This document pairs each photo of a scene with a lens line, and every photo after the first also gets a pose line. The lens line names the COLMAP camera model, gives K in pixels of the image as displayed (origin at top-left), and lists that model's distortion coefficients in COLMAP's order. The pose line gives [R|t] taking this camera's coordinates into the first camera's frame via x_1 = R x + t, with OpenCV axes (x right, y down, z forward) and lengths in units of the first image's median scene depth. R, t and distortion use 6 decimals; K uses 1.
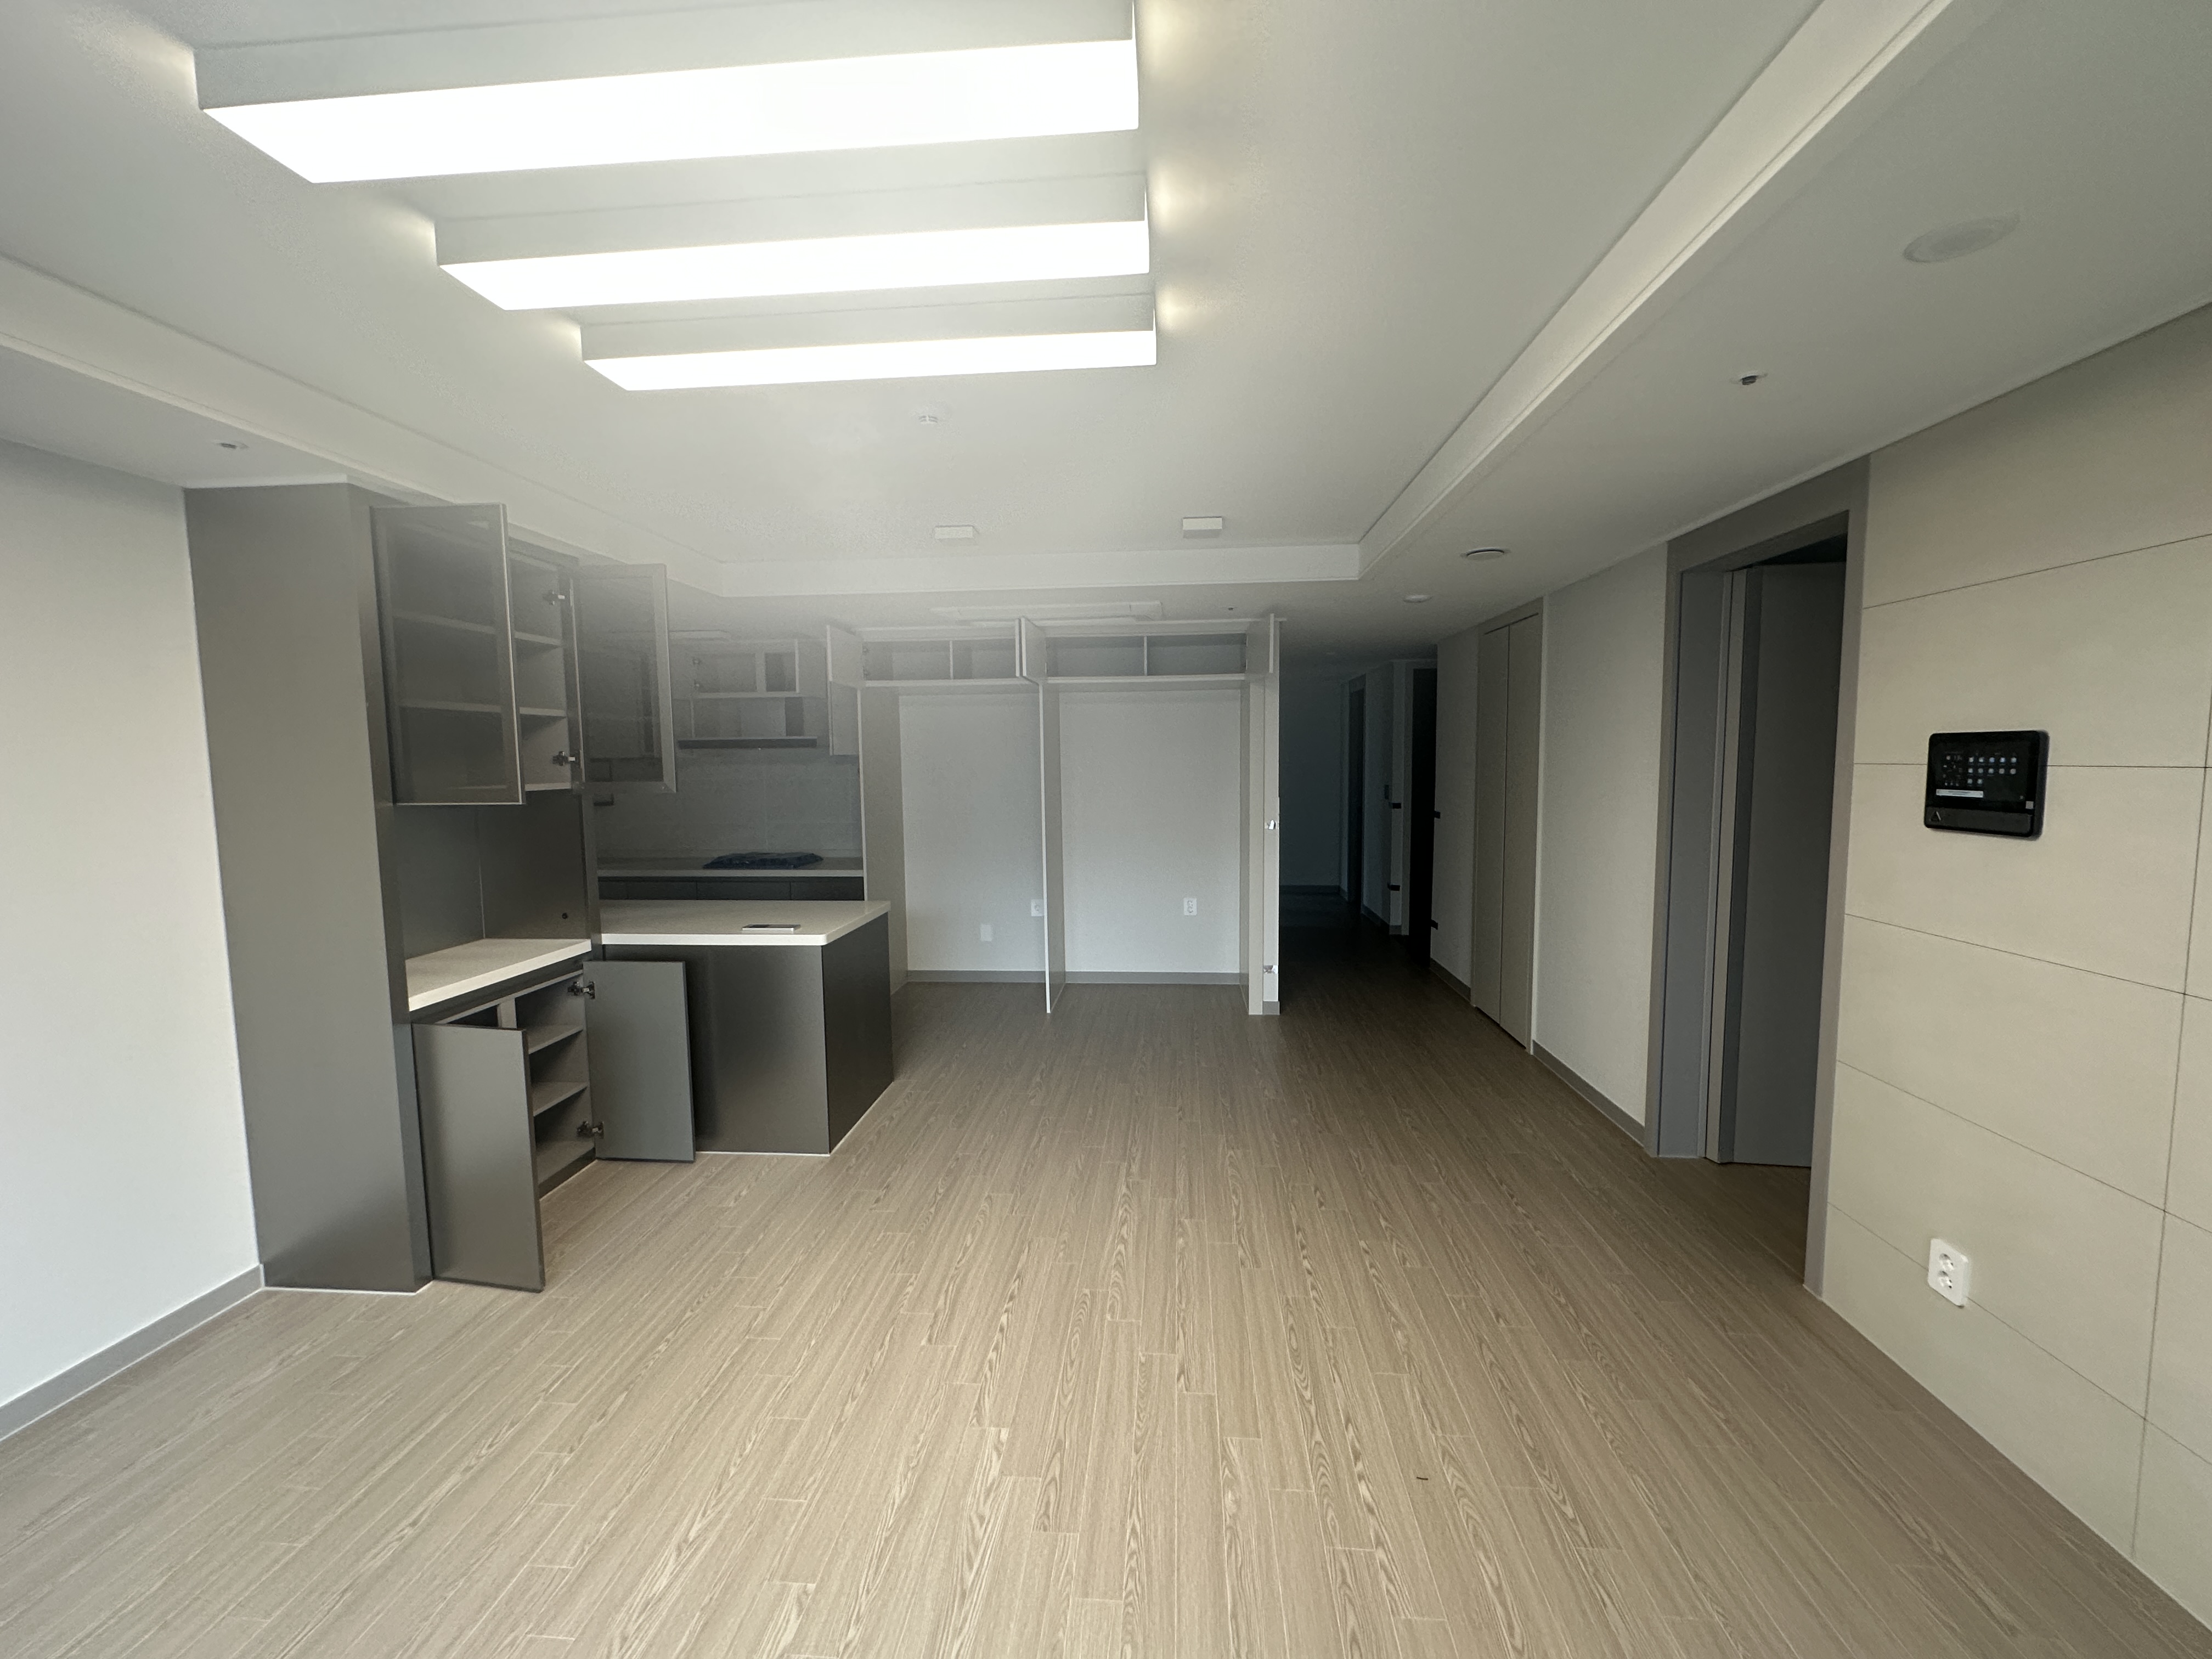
lens RADIAL K [[881.9, 0, 1108.4], [0, 881.9, 830.5], [0, 0, 1]] dist [-0.002994, 0.000725]
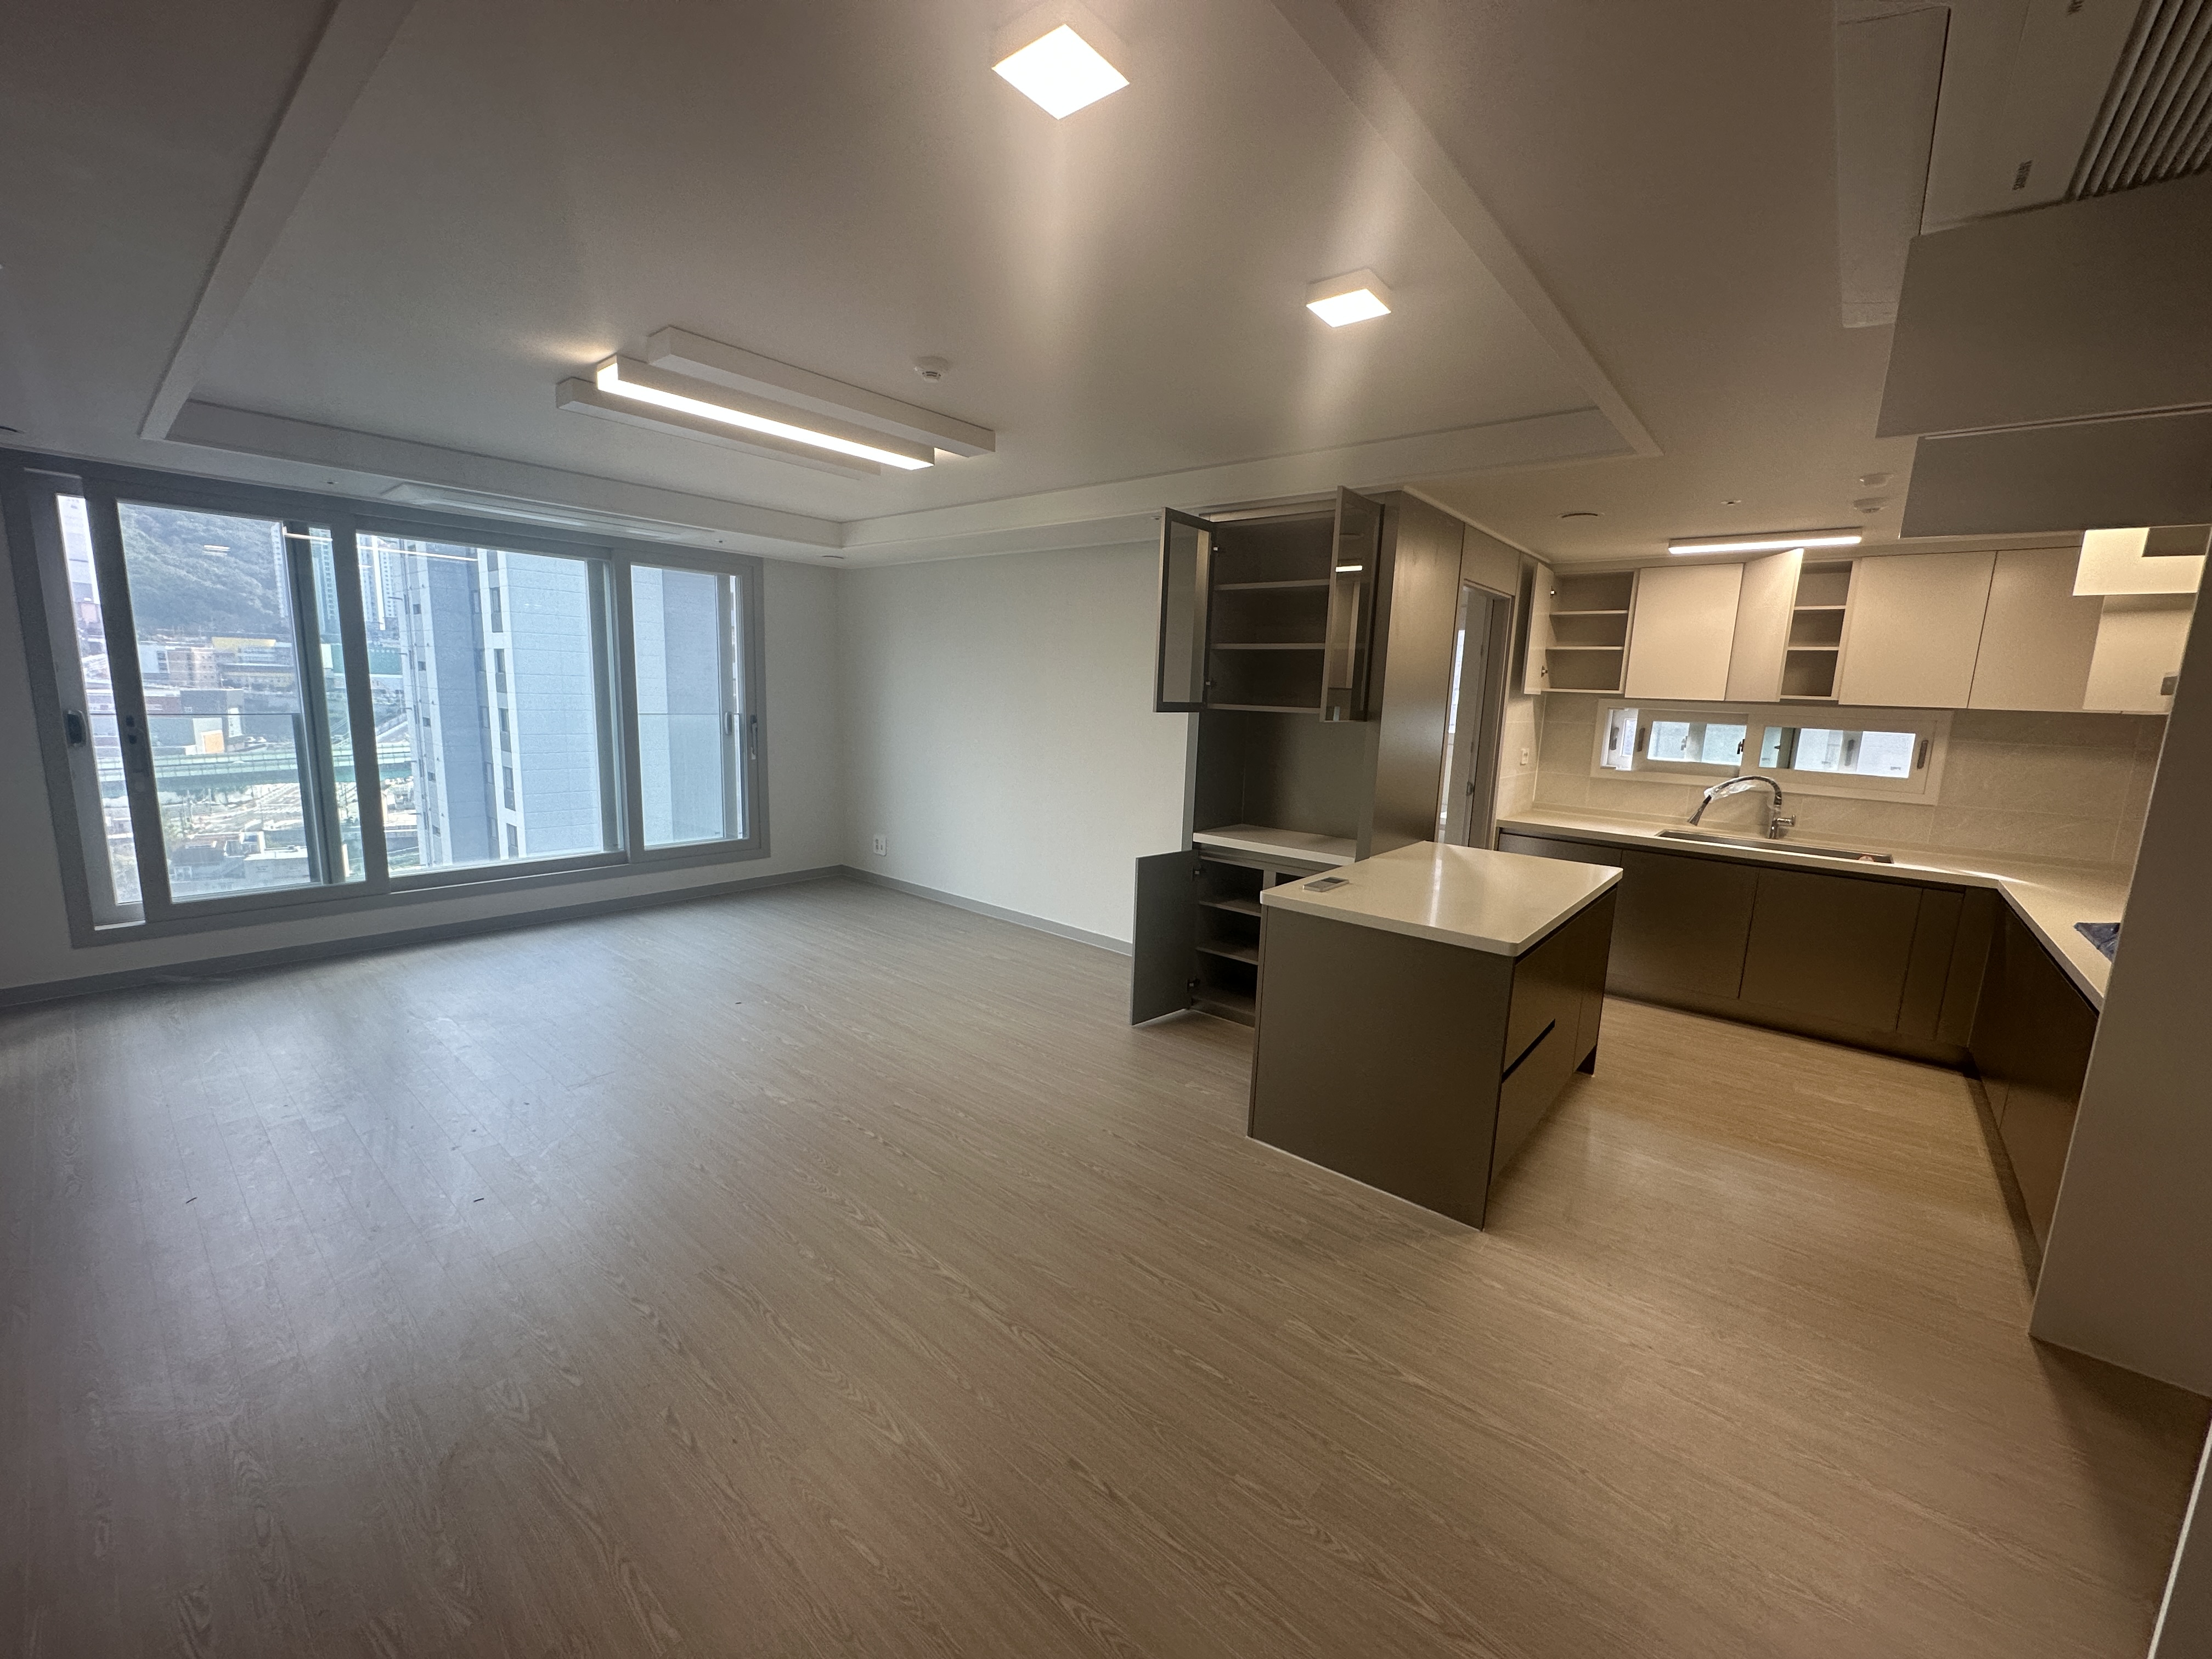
lens RADIAL K [[884.4, 0, 1100.9], [0, 884.4, 827.9], [0, 0, 1]] dist [0.001319, 0.000252]
pose [[-0.586640, 0.117438, -0.801288, 0.491519], [-0.094705, 0.972693, 0.211894, -0.118781], [0.804292, 0.200192, -0.559498, 1.452636]]
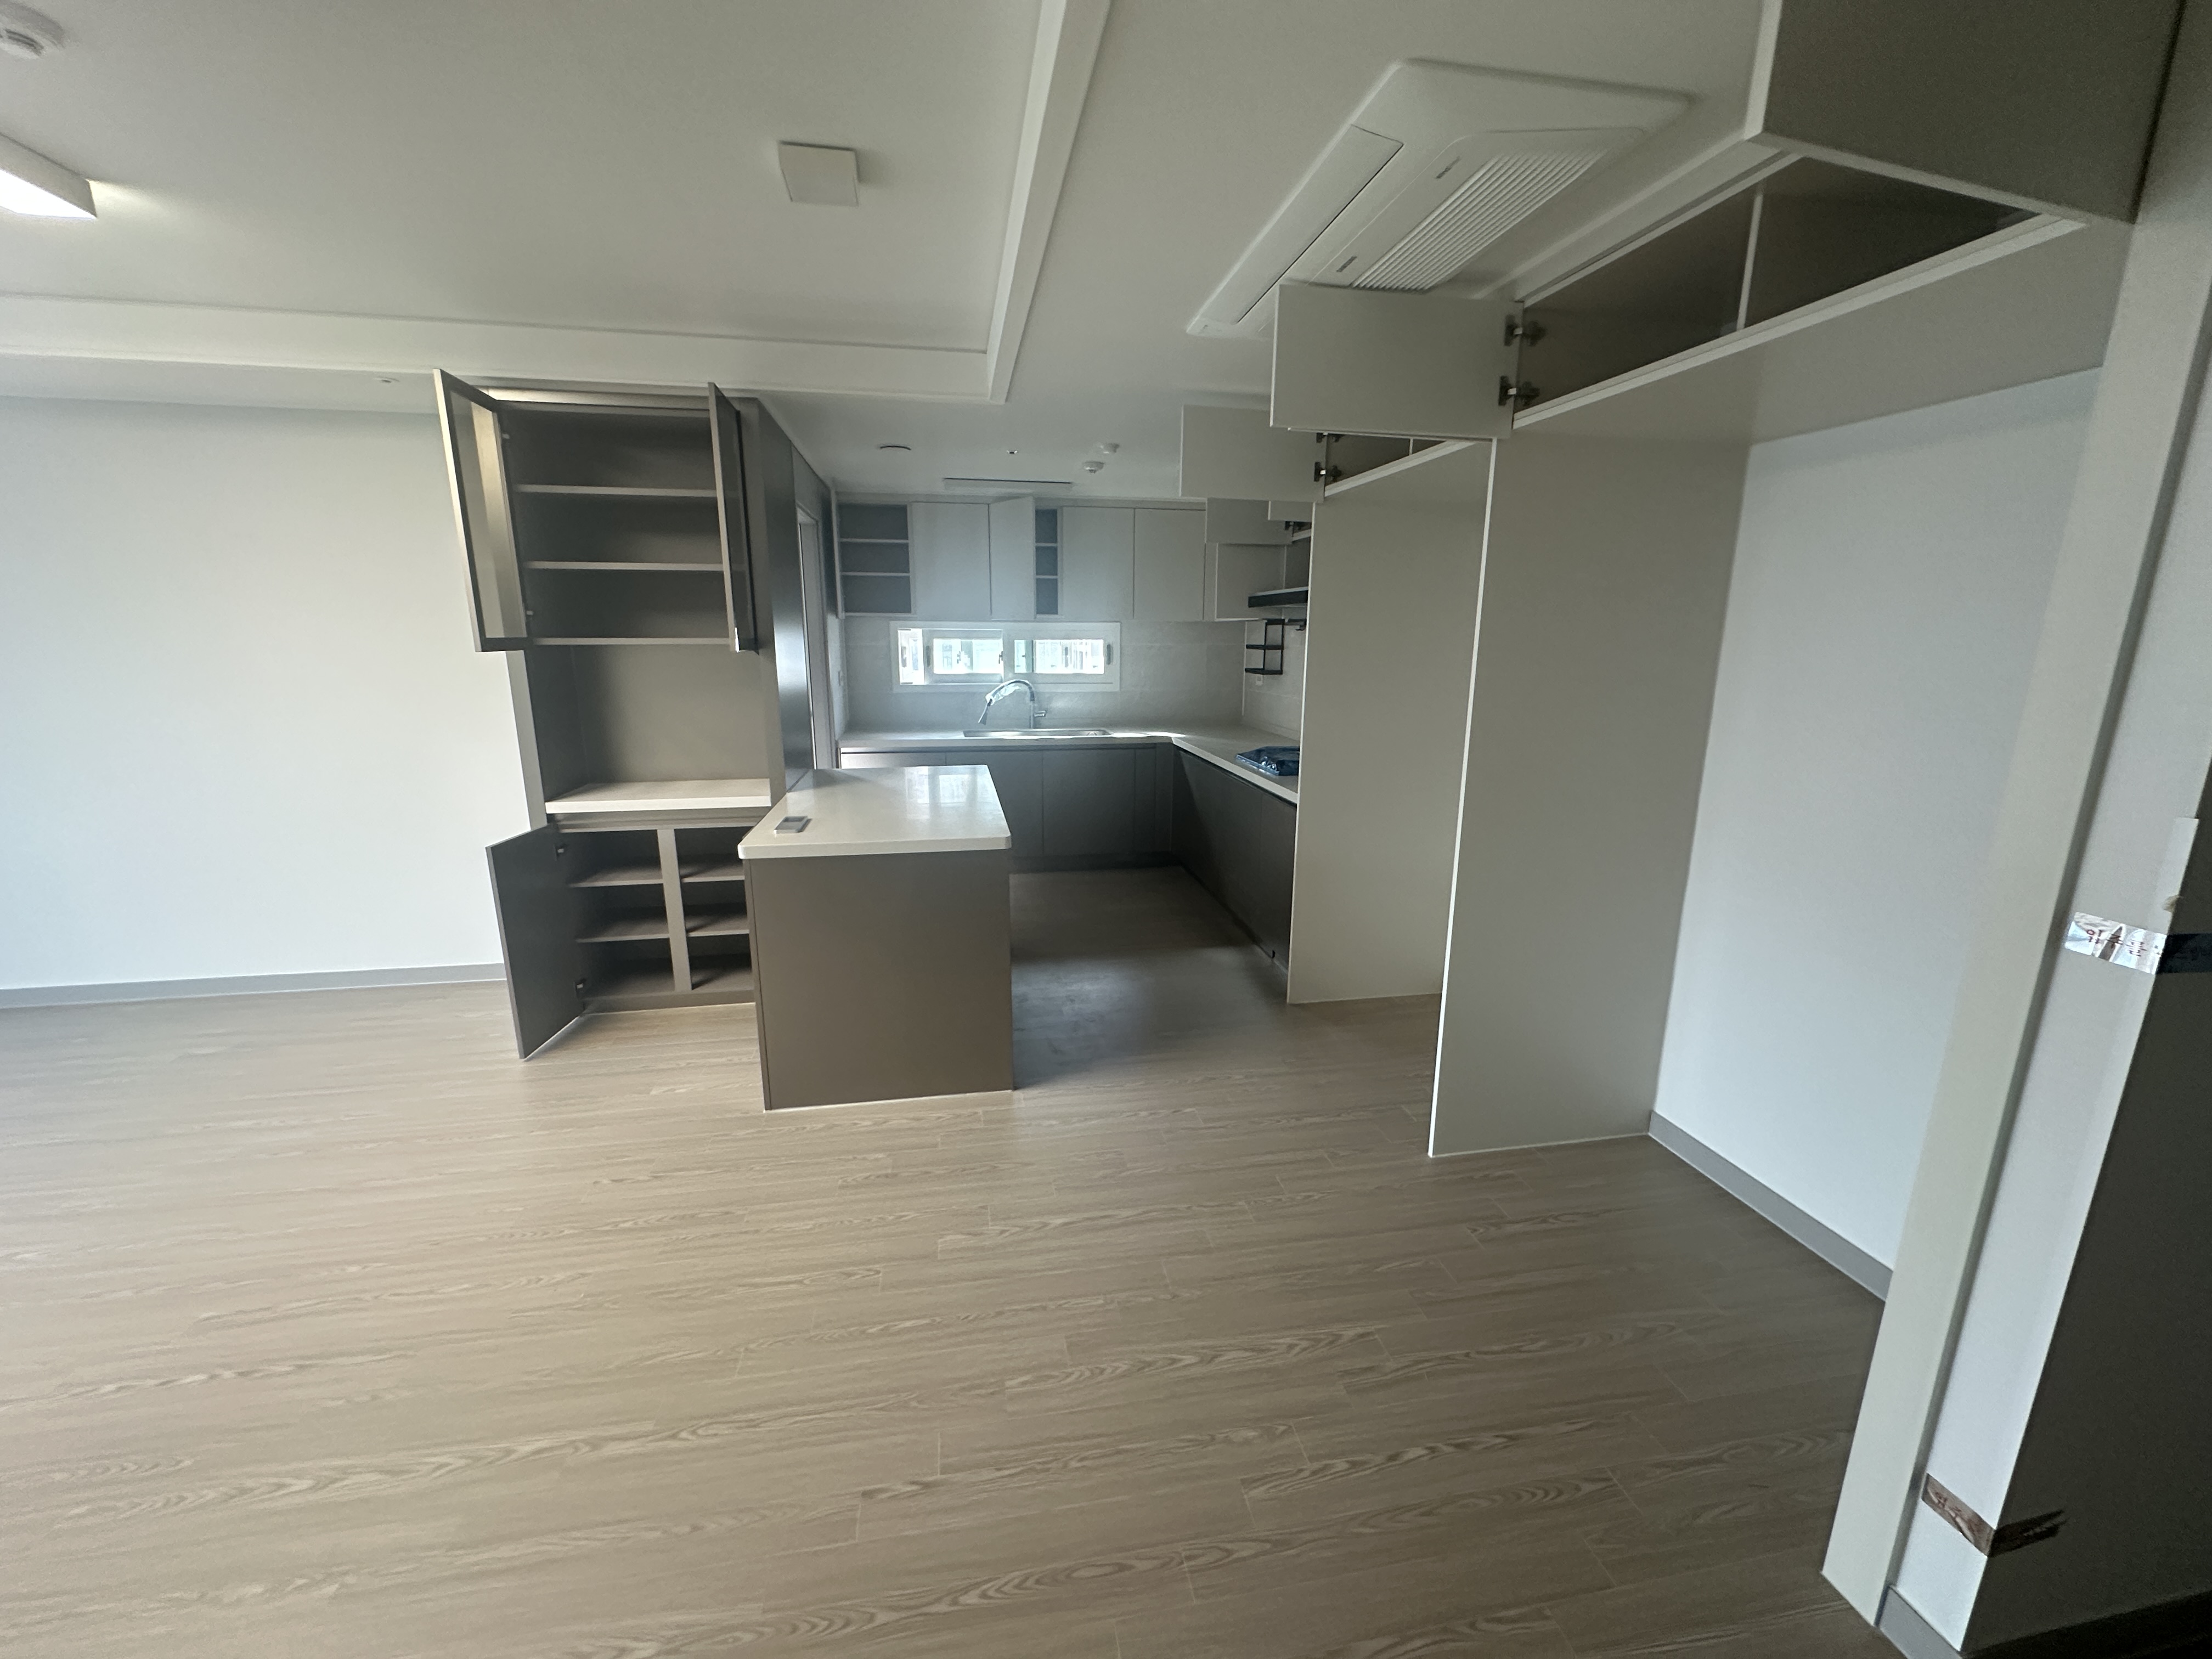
lens RADIAL K [[881.9, 0, 1108.4], [0, 881.9, 830.5], [0, 0, 1]] dist [-0.002994, 0.000725]
pose [[0.249050, 0.223286, -0.942400, 0.519768], [-0.083679, 0.974383, 0.208750, -0.088549], [0.964869, 0.026869, 0.261355, 1.197914]]
